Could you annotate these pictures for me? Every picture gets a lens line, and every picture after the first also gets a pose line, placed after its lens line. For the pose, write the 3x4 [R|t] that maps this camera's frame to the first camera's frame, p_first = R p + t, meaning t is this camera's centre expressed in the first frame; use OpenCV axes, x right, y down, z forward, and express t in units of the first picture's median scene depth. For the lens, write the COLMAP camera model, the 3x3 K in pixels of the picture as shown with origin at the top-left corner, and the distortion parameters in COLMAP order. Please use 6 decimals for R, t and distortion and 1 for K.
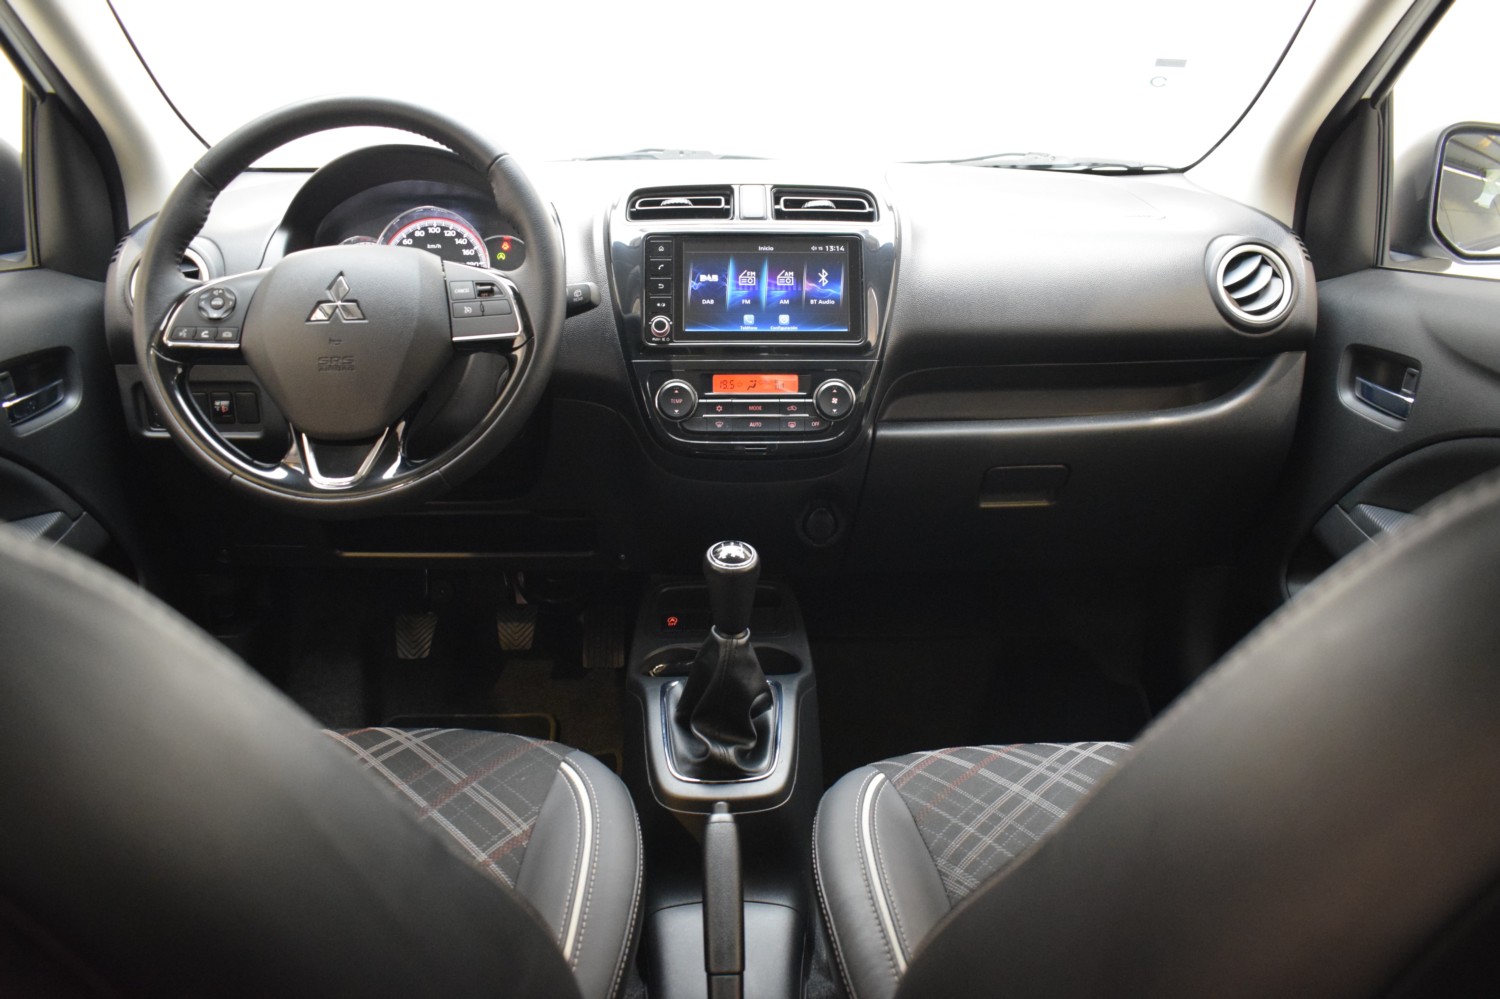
lens RADIAL K [[1160.9, 0, 740.4], [0, 1160.9, 499.2], [0, 0, 1]] dist [-0.105042, -0.005902]
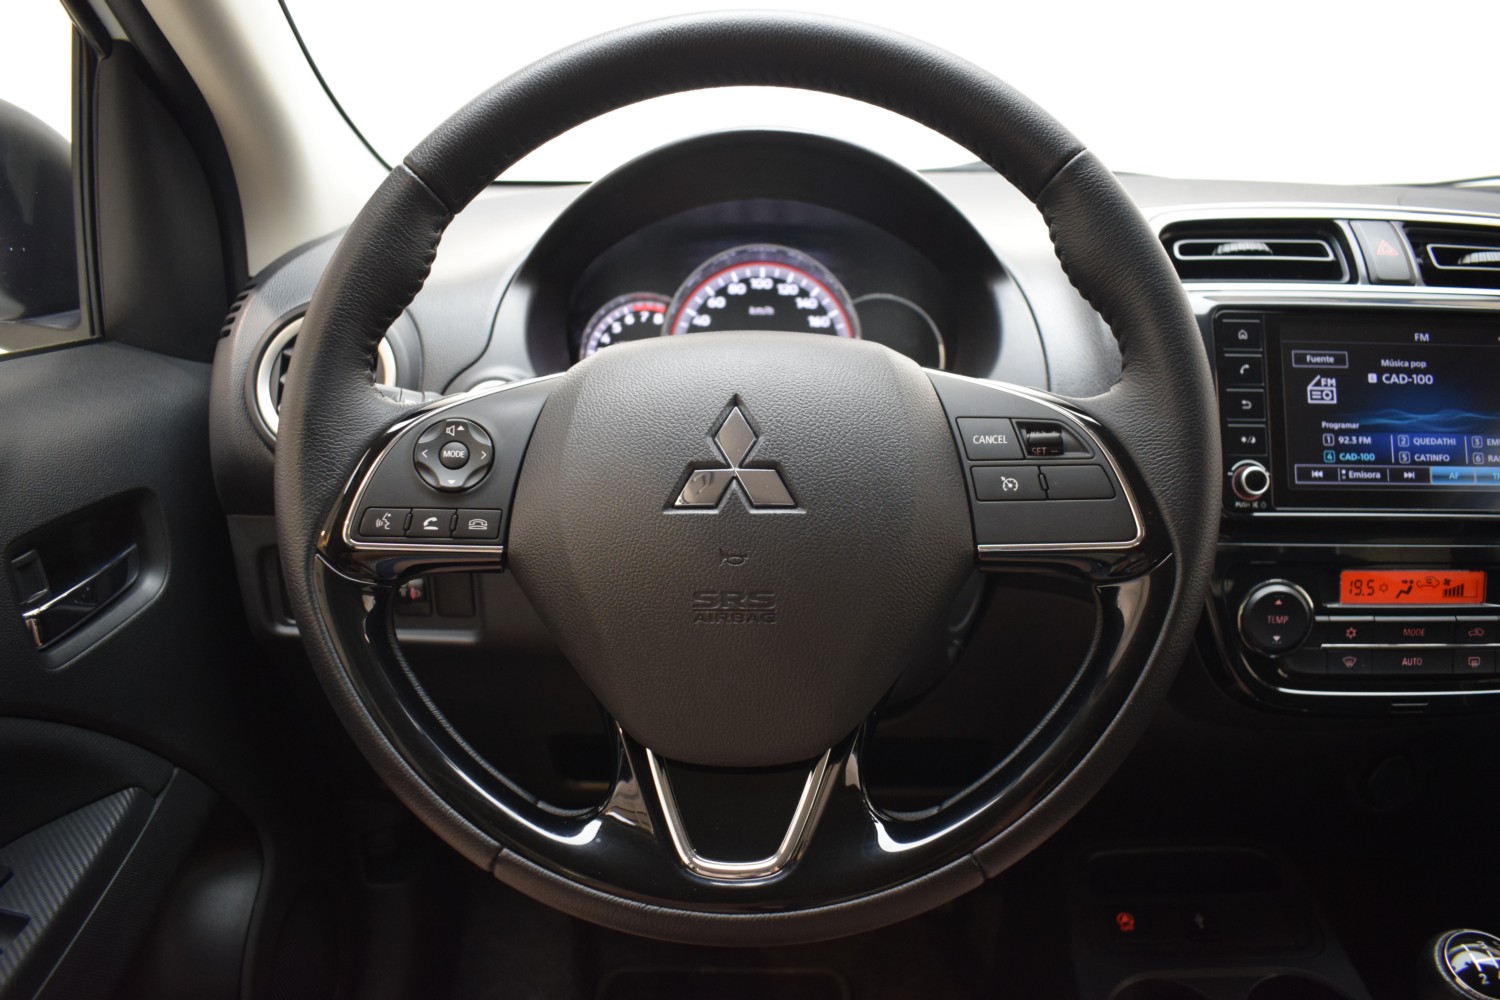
lens RADIAL K [[1160.9, 0, 752.8], [0, 1160.9, 503.3], [0, 0, 1]] dist [-0.105042, -0.005902]
pose [[0.998081, 0.013061, -0.060531, -0.265755], [-0.014028, 0.999780, -0.015565, -0.126345], [0.060315, 0.016384, 0.998045, 0.455537]]
